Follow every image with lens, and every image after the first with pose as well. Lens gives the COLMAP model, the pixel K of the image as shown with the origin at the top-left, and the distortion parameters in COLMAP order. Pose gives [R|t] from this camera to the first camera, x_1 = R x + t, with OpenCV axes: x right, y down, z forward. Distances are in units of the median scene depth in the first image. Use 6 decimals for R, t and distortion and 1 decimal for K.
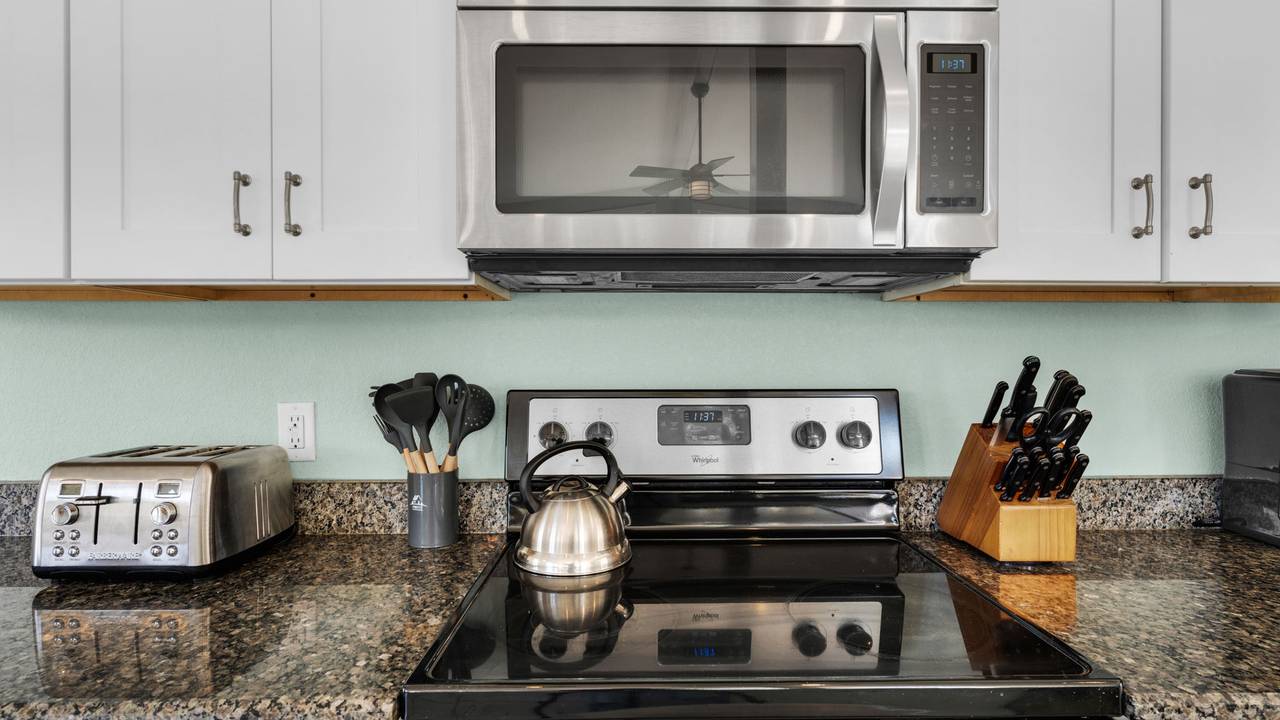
lens RADIAL K [[631.8, 0, 640.0], [0, 631.8, 360.0], [0, 0, 1]] dist [0.017524, 0.000065]
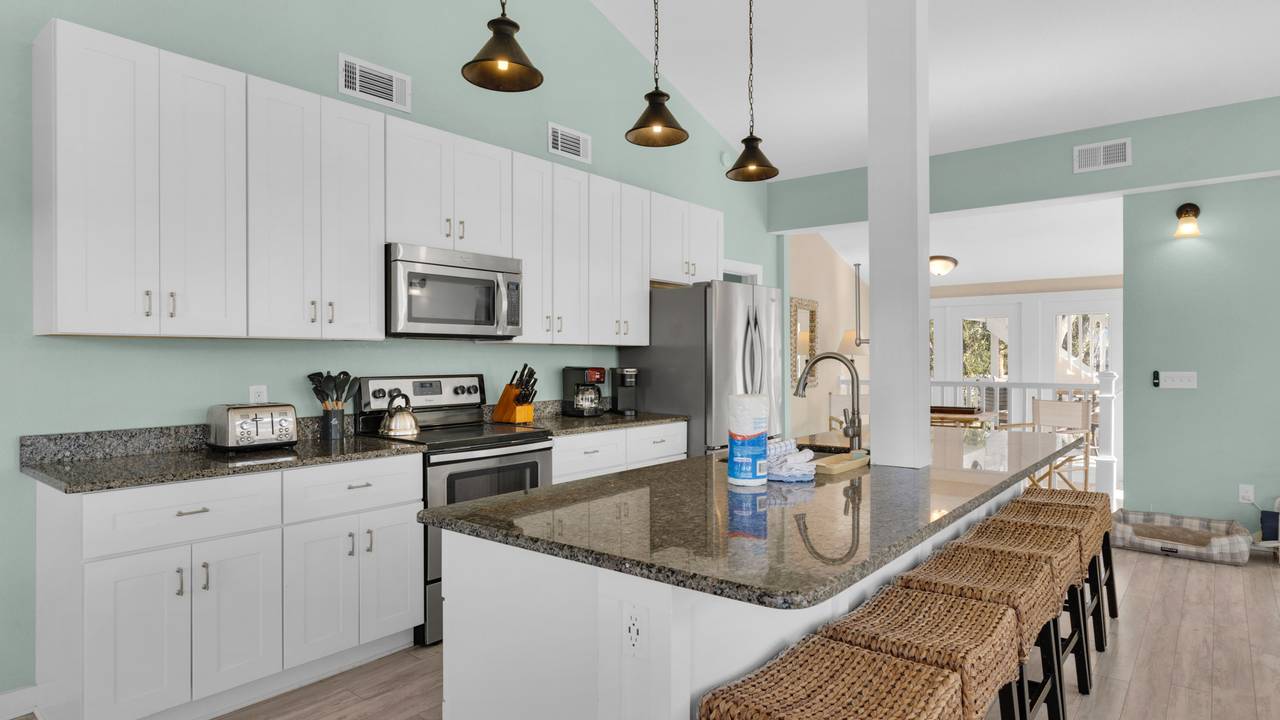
lens RADIAL K [[708.9, 0, 640.0], [0, 708.9, 360.0], [0, 0, 1]] dist [0.000221, 0.000004]
pose [[0.649909, -0.003791, 0.760003, -1.800556], [-0.004254, 0.999954, 0.008626, -0.056385], [-0.760000, -0.008839, 0.649863, -1.878893]]
